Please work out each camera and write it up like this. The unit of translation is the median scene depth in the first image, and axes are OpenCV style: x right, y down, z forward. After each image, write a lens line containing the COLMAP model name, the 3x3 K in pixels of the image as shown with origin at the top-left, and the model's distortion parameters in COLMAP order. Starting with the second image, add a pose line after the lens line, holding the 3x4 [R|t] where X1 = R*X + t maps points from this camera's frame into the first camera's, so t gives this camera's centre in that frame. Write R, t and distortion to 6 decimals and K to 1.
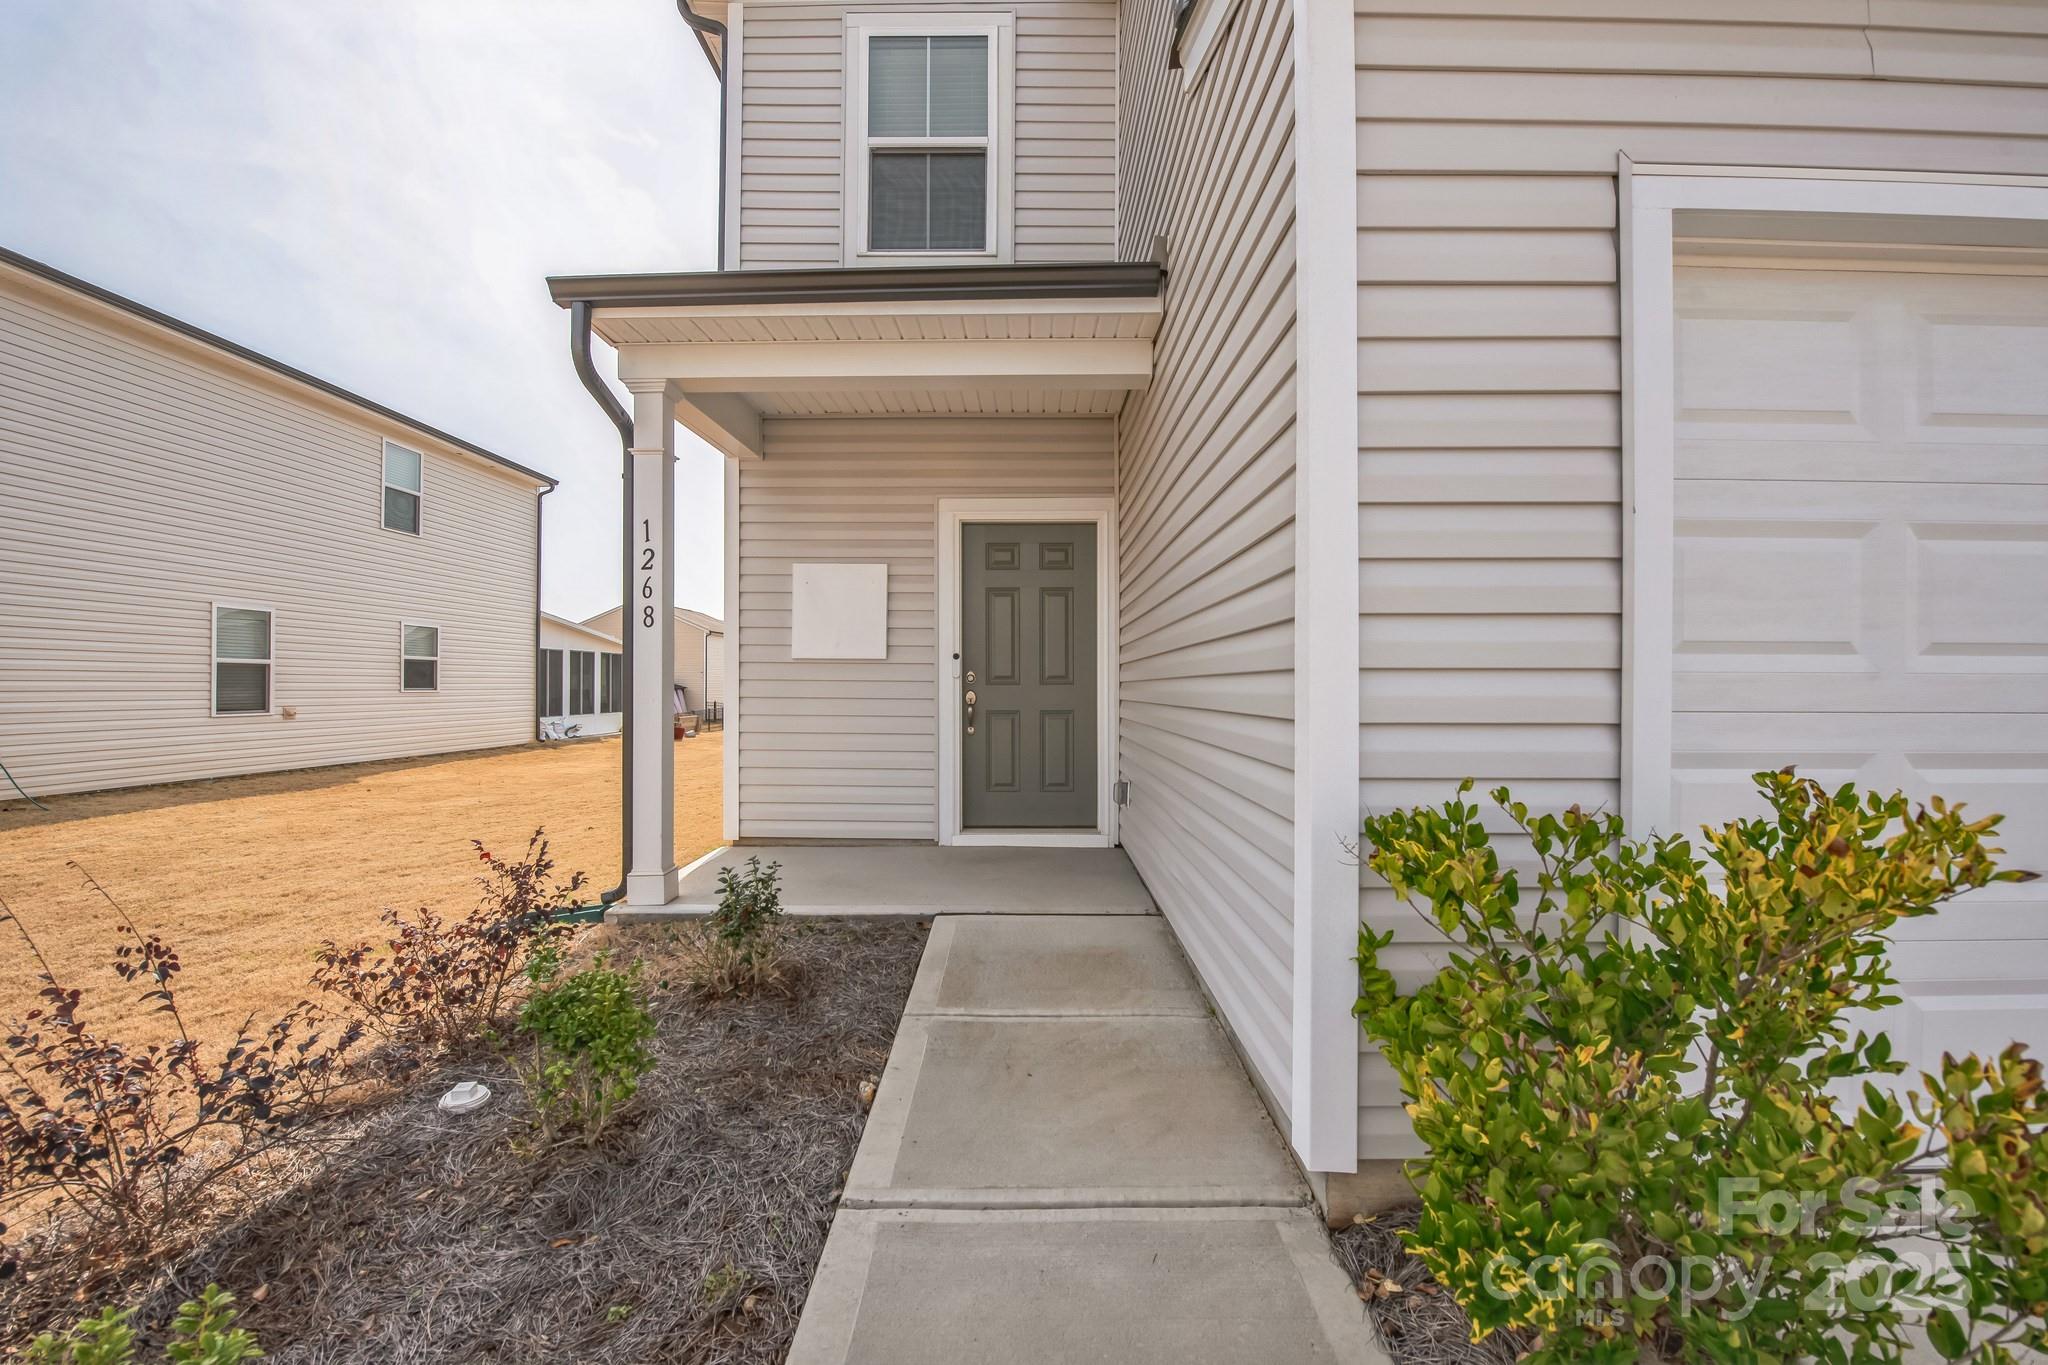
lens RADIAL K [[842.9, 0, 1018.1], [0, 842.9, 686.2], [0, 0, 1]] dist [-0.017625, -0.000825]
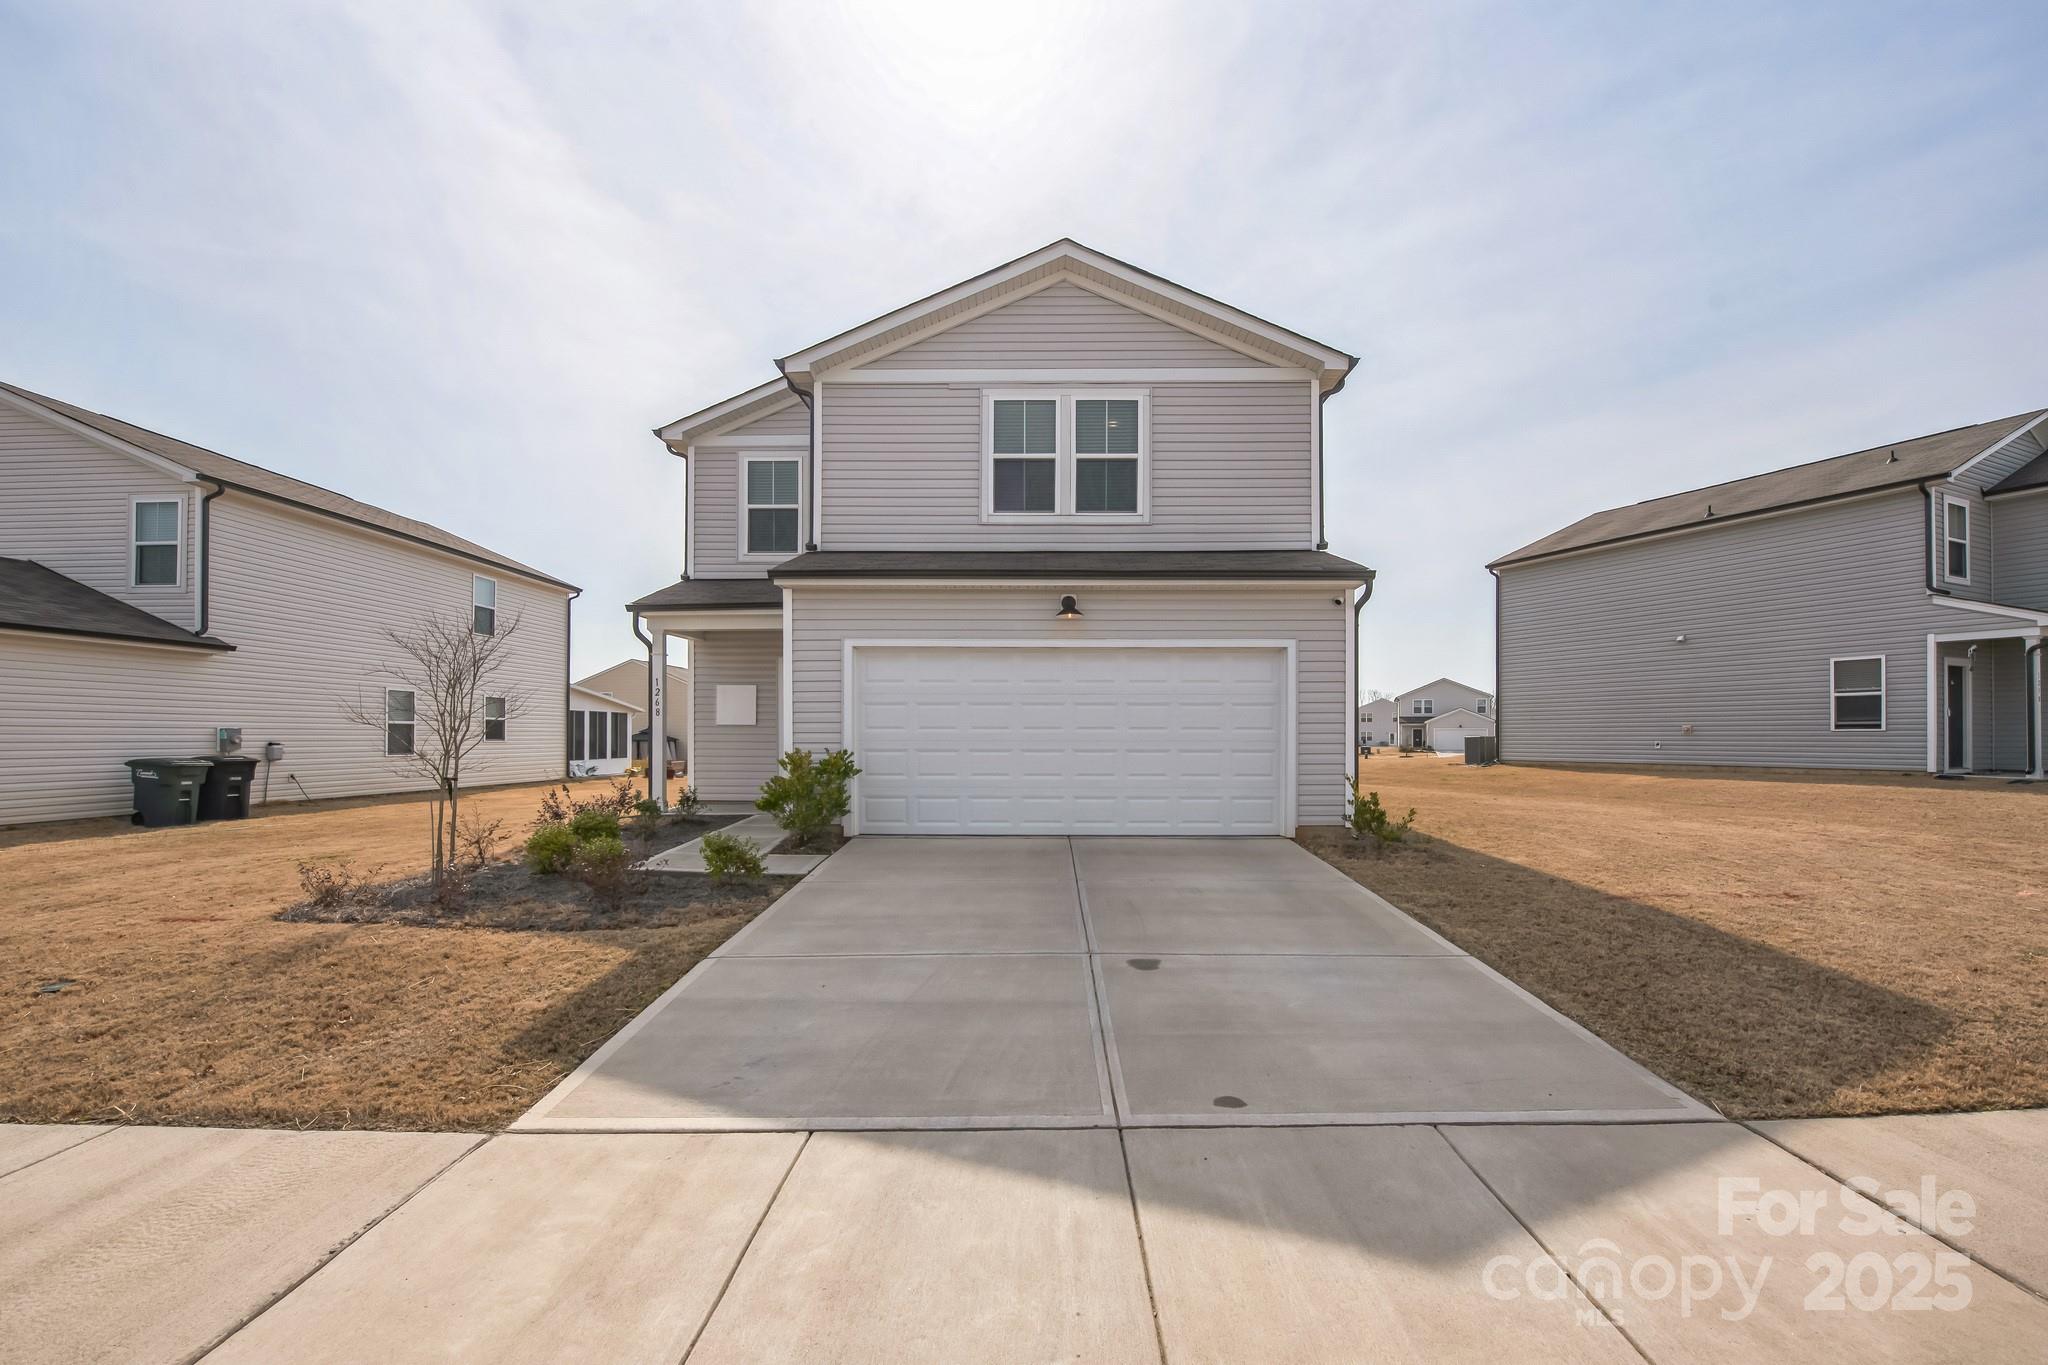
lens RADIAL K [[842.9, 0, 1011.9], [0, 842.9, 730.6], [0, 0, 1]] dist [-0.017625, -0.000825]
pose [[0.999996, -0.002775, 0.000630, 0.543670], [0.002780, 0.999963, -0.008147, 0.004668], [-0.000608, 0.008149, 0.999967, -1.324112]]
